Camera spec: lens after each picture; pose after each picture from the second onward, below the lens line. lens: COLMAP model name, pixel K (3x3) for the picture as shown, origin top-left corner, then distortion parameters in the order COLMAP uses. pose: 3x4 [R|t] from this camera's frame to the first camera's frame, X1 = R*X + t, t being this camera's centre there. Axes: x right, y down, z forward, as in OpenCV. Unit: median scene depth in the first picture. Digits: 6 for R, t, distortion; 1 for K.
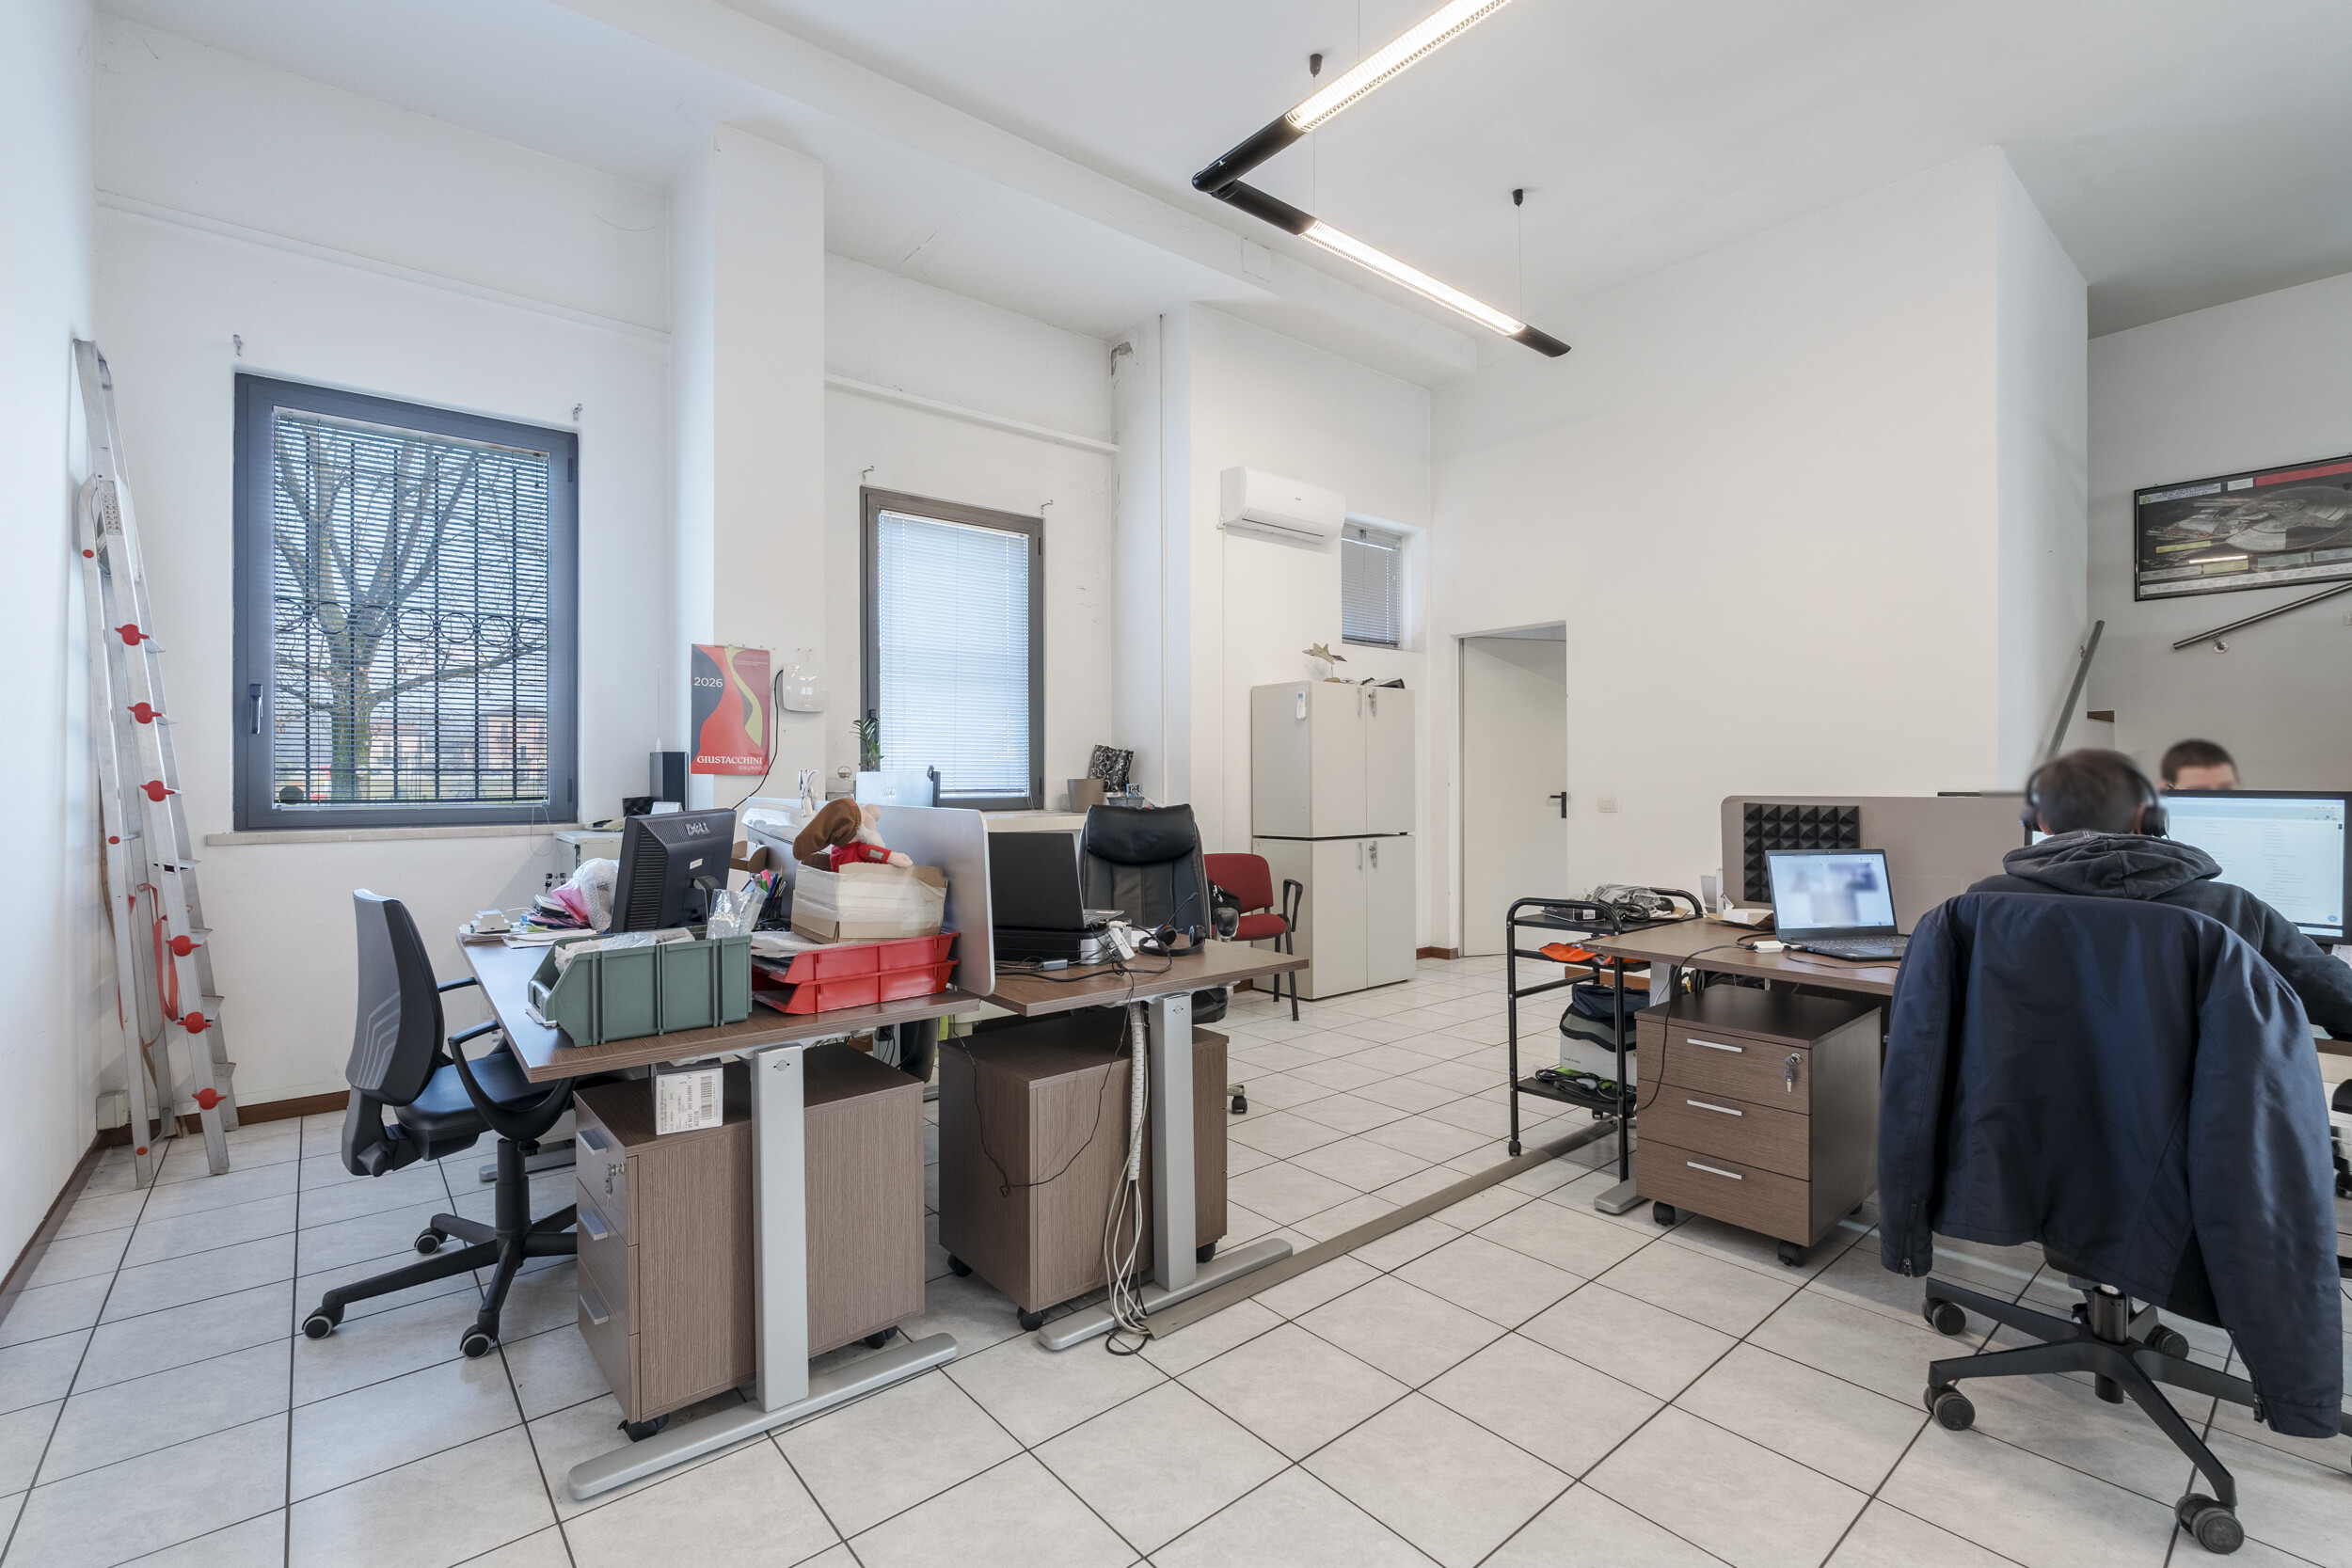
lens RADIAL K [[1033.3, 0, 1176.0], [0, 1033.3, 784.0], [0, 0, 1]] dist [-0.025072, -0.000117]
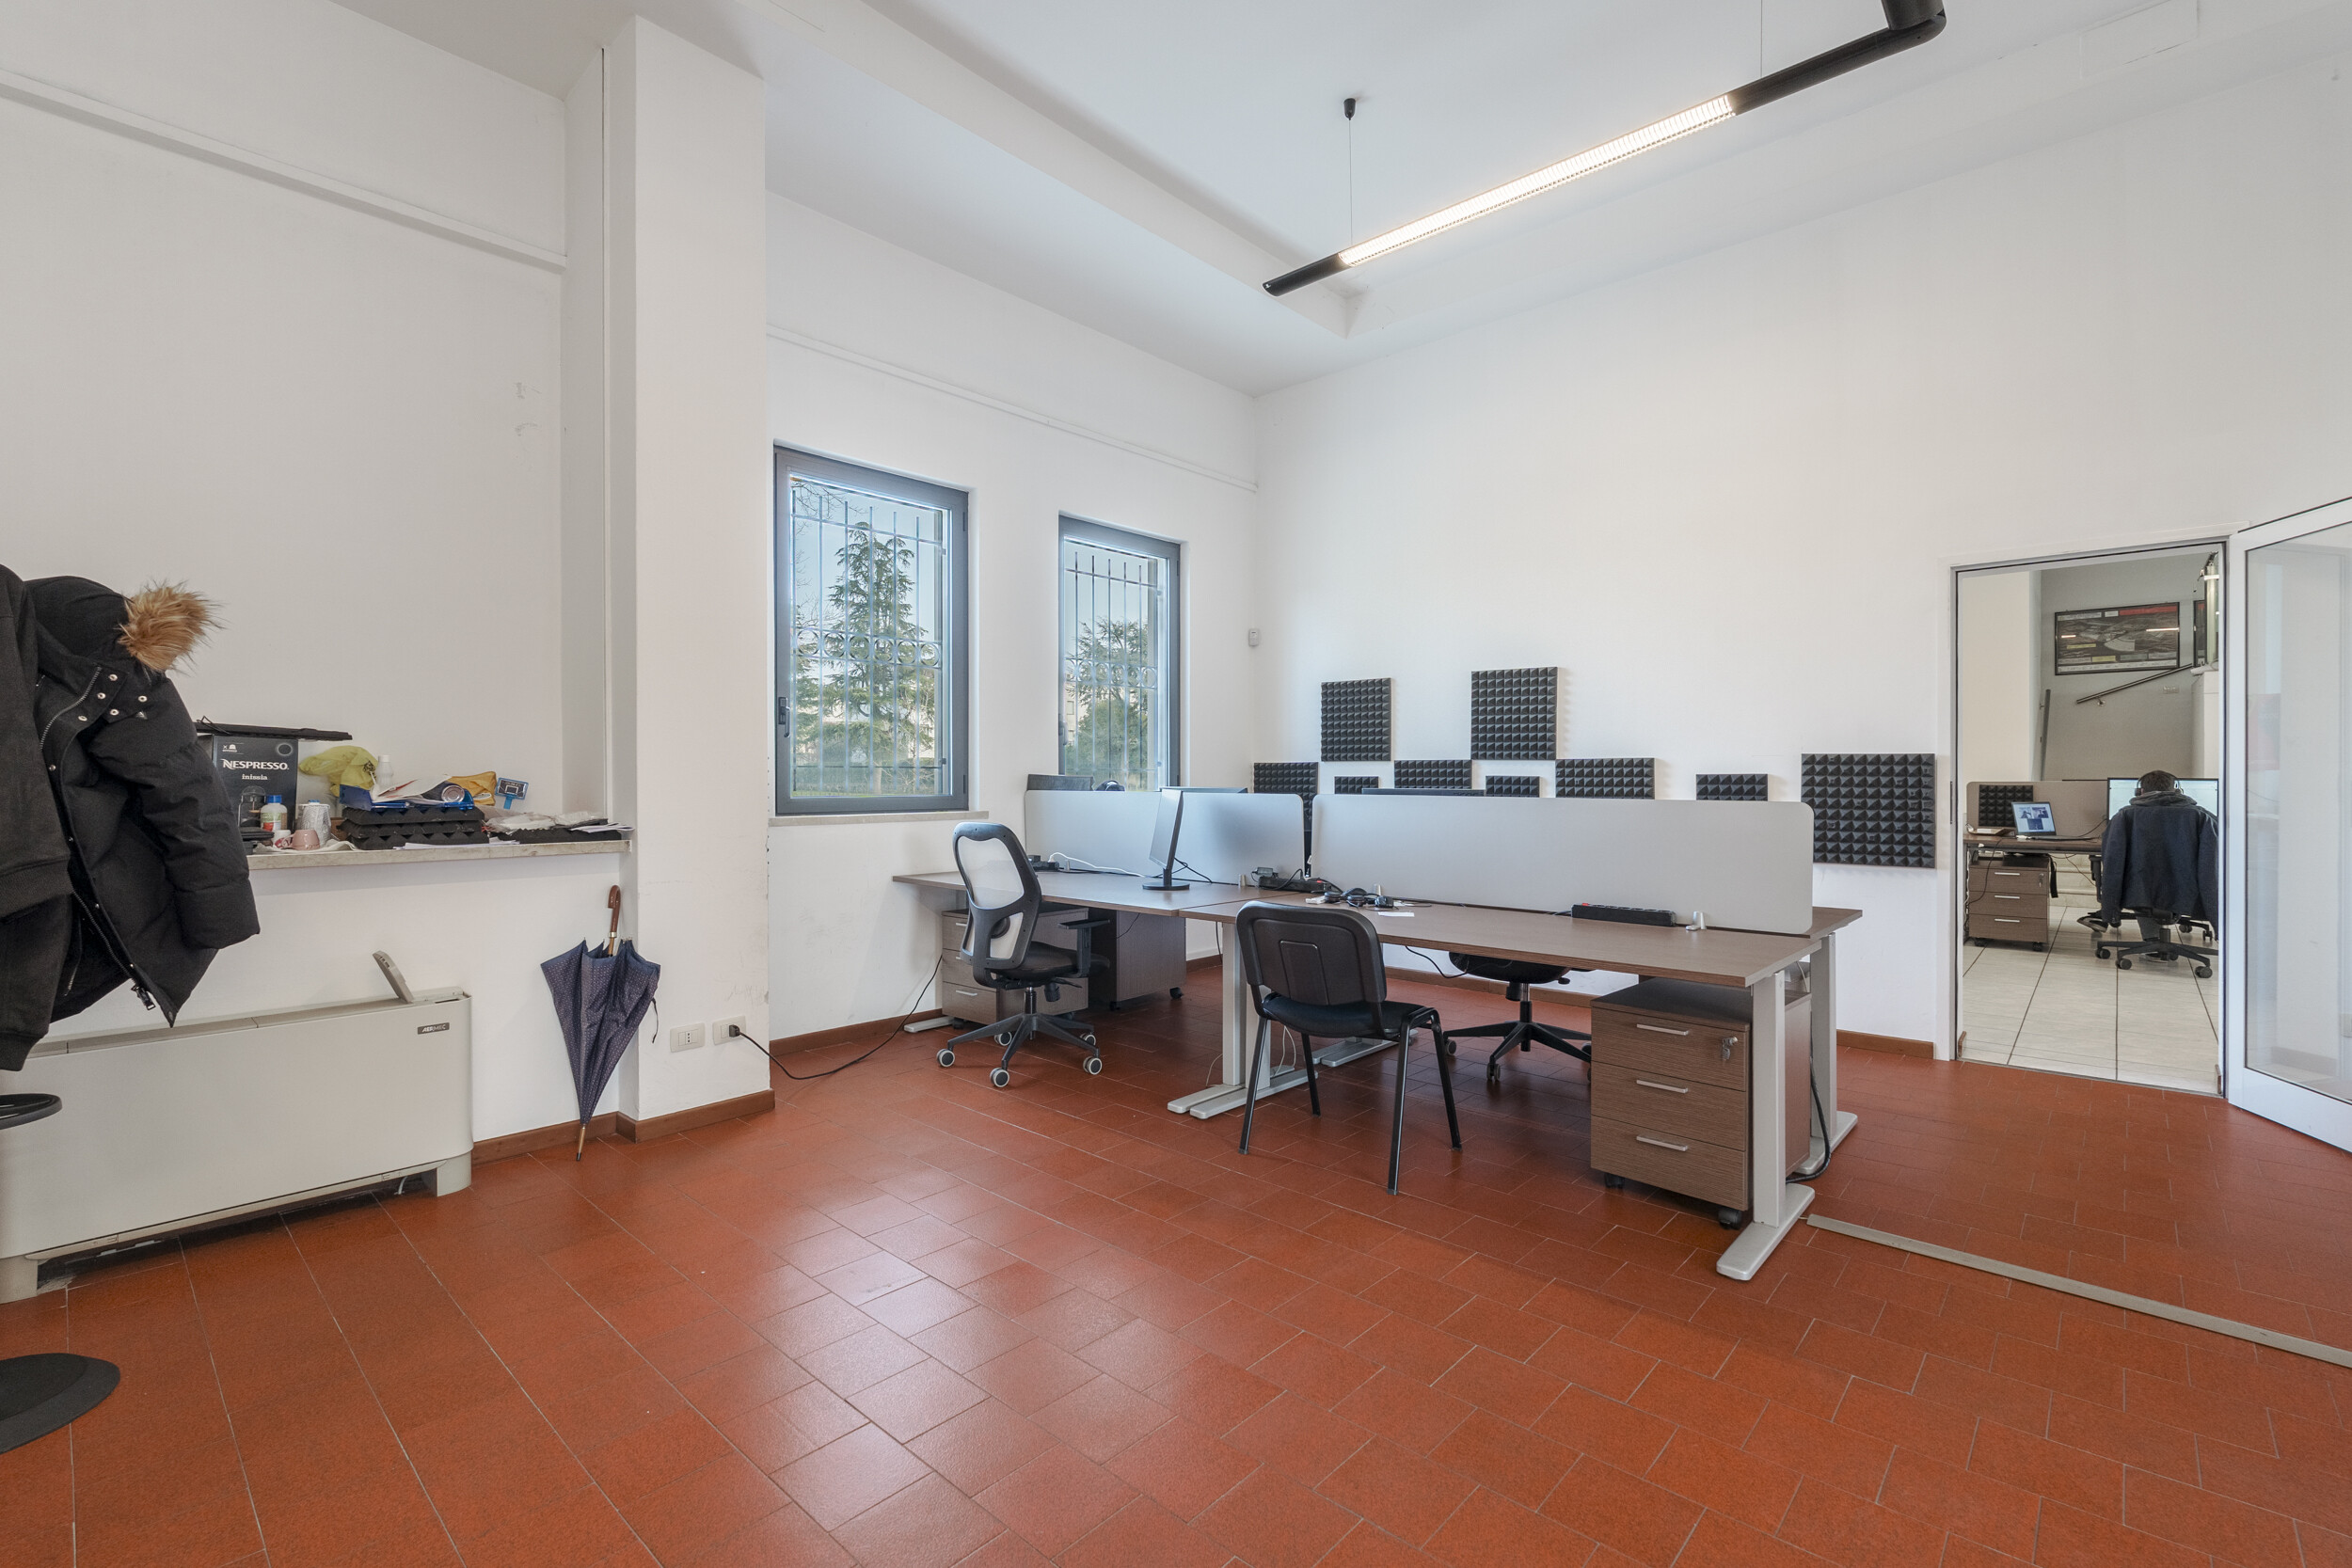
lens RADIAL K [[1033.3, 0, 1176.0], [0, 1033.3, 784.0], [0, 0, 1]] dist [-0.025072, -0.000117]
pose [[0.990436, -0.000769, 0.137968, -0.886974], [0.000648, 0.999999, 0.000921, 0.007192], [-0.137969, -0.000823, 0.990436, -0.591728]]
